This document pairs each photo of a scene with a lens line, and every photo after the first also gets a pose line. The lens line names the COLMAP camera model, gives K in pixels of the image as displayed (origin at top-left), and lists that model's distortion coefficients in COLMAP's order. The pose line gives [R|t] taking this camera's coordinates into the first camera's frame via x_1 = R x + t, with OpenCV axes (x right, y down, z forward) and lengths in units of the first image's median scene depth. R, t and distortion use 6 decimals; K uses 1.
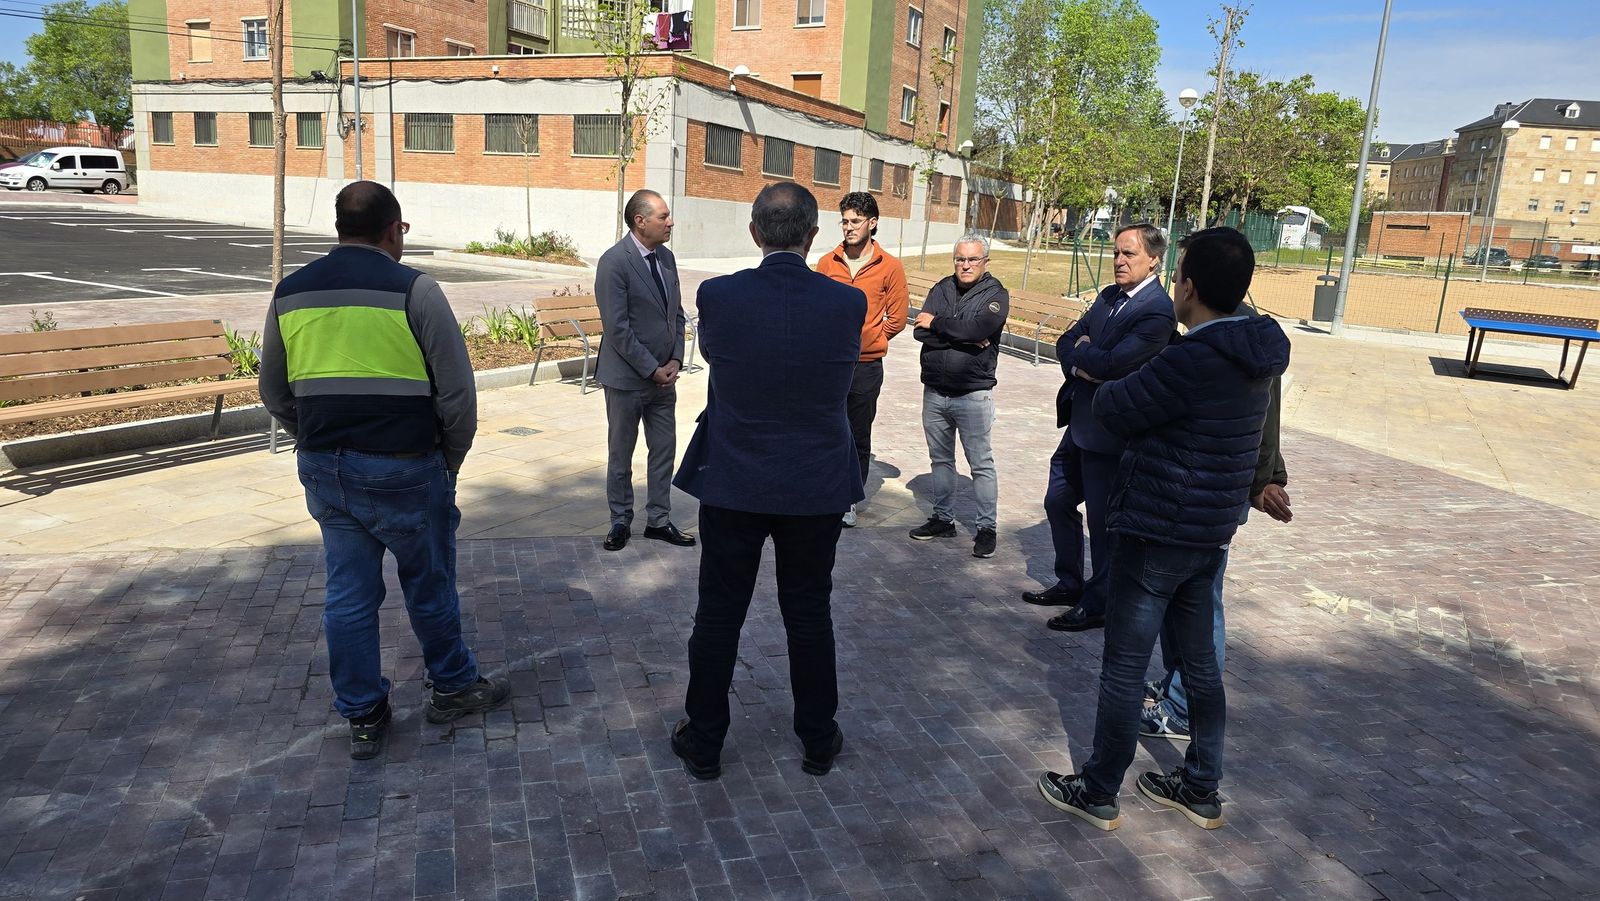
lens RADIAL K [[1078.7, 0, 788.3], [0, 1078.7, 459.8], [0, 0, 1]] dist [0.047017, -0.041026]
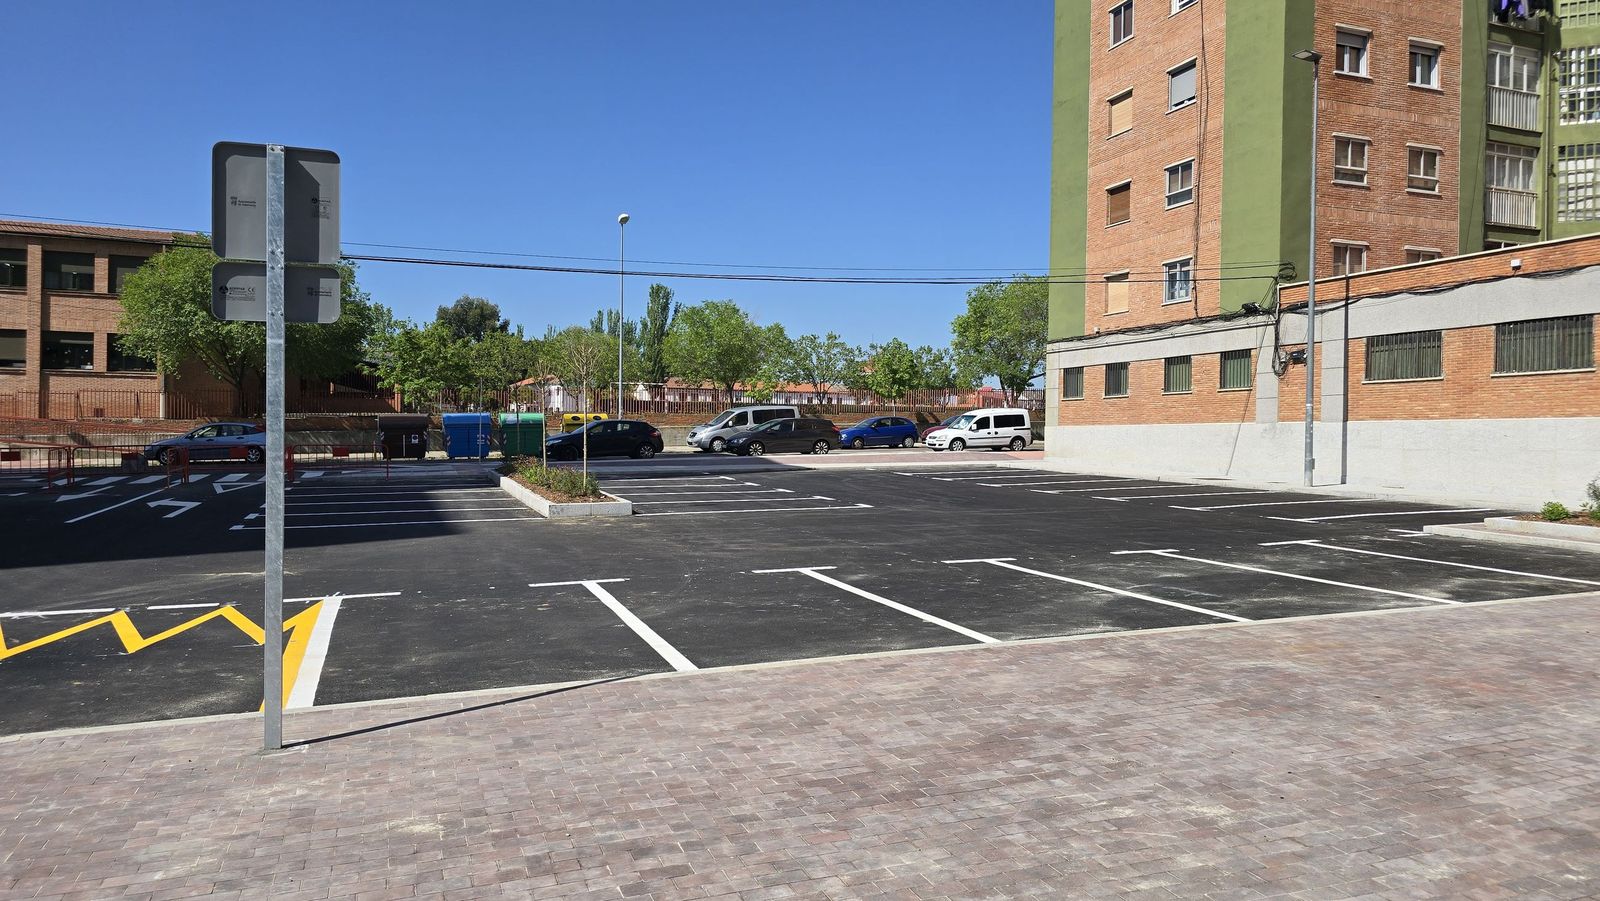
lens RADIAL K [[1078.7, 0, 785.6], [0, 1078.7, 447.2], [0, 0, 1]] dist [0.047017, -0.041026]
pose [[0.748200, -0.042533, -0.662108, -0.127692], [-0.108618, 0.976627, -0.185479, -0.040301], [0.654521, 0.210692, 0.726093, 0.140421]]
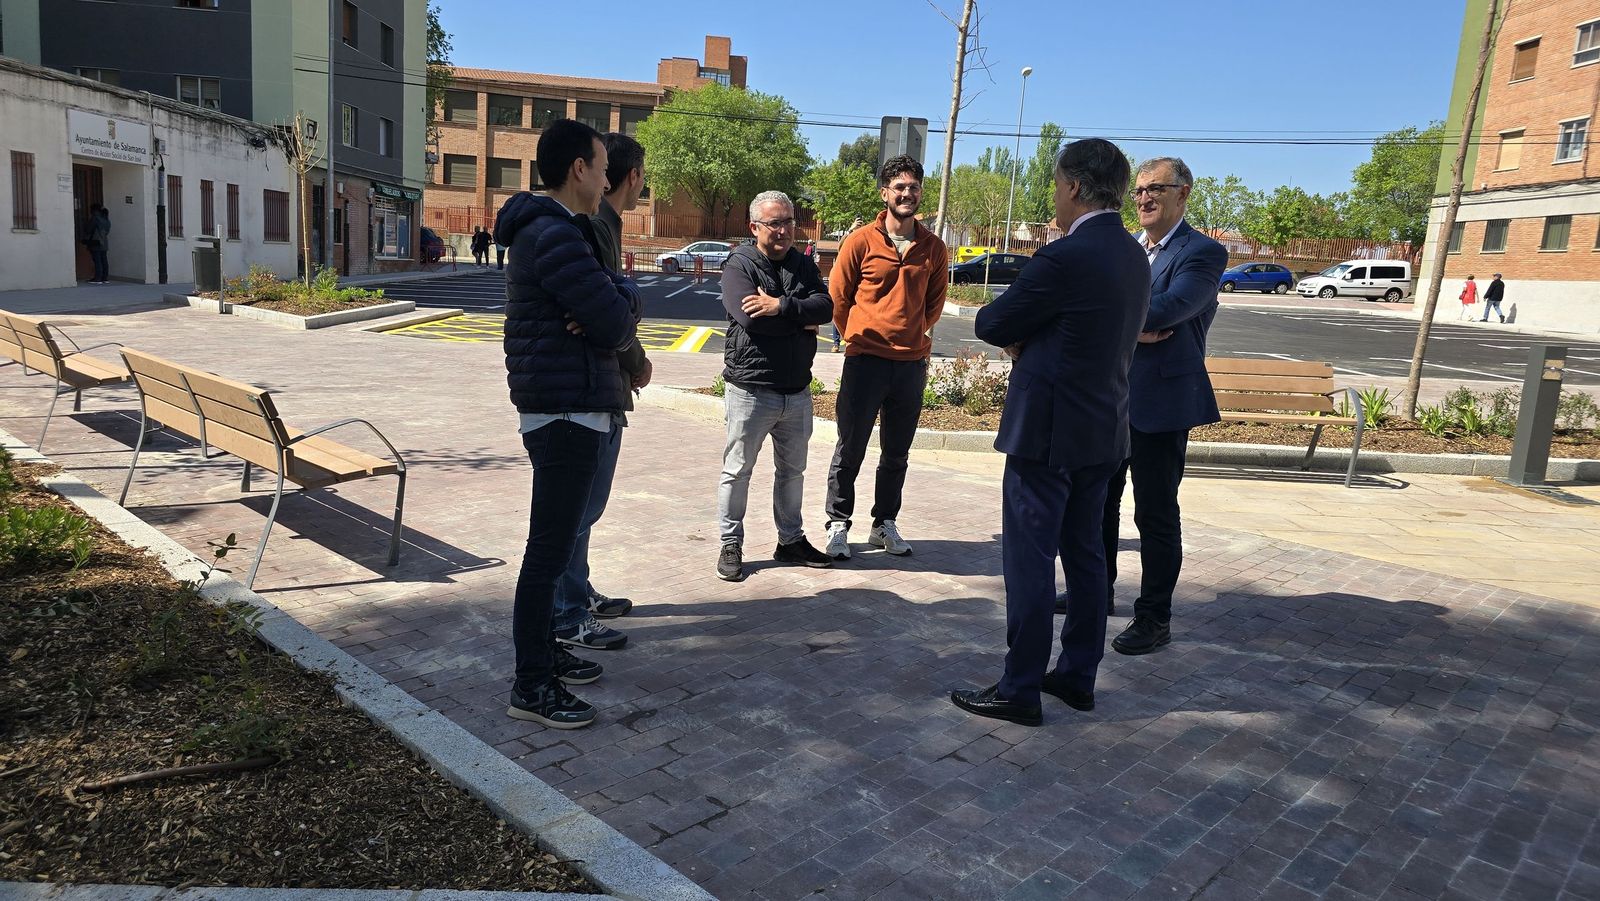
lens RADIAL K [[1078.7, 0, 782.8], [0, 1078.7, 441.5], [0, 0, 1]] dist [0.047017, -0.041026]
pose [[0.483980, 0.118494, -0.867020, 0.032034], [-0.221497, 0.975114, 0.009625, 0.010957], [0.846583, 0.187384, 0.498181, -0.002335]]
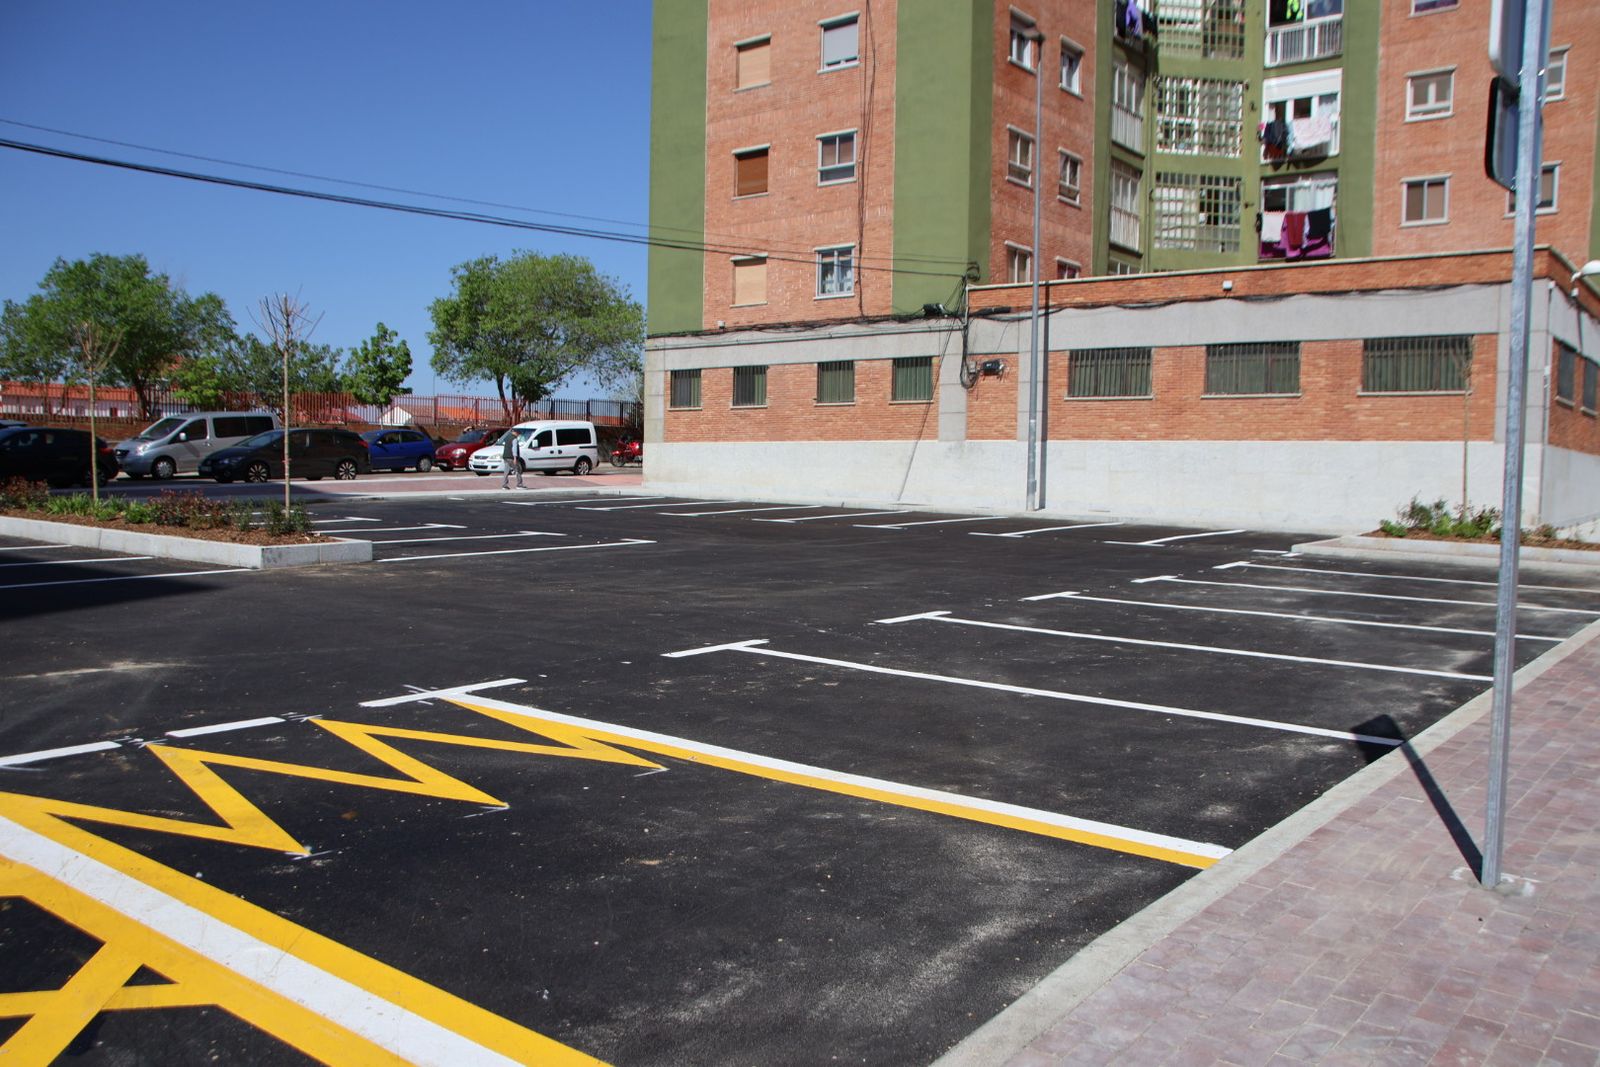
lens RADIAL K [[1351.7, 0, 802.3], [0, 1351.7, 613.6], [0, 0, 1]] dist [-0.146526, 0.091625]
pose [[0.982050, -0.020248, -0.187530, -0.317951], [-0.001821, 0.993157, -0.116771, -0.029986], [0.188611, 0.115016, 0.975293, 0.087339]]
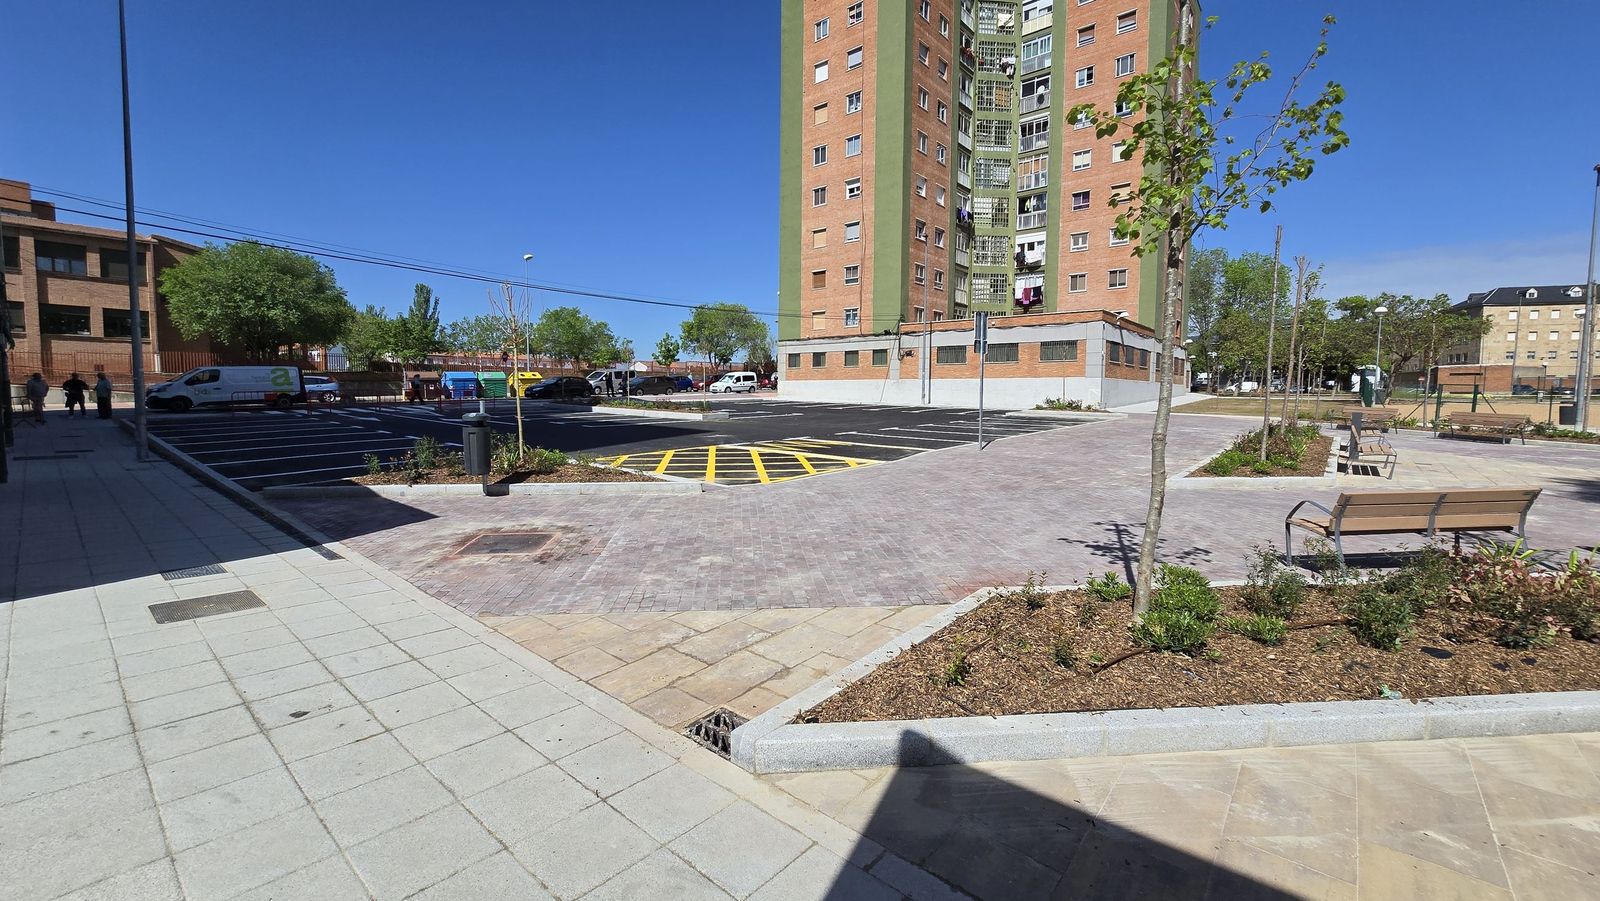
lens RADIAL K [[651.3, 0, 802.5], [0, 651.3, 441.5], [0, 0, 1]] dist [-0.003951, 0.000180]
pose [[0.976822, -0.033190, -0.211465, -0.302850], [0.002769, 0.989783, -0.142558, 0.031520], [0.214036, 0.138668, 0.966933, -0.199220]]
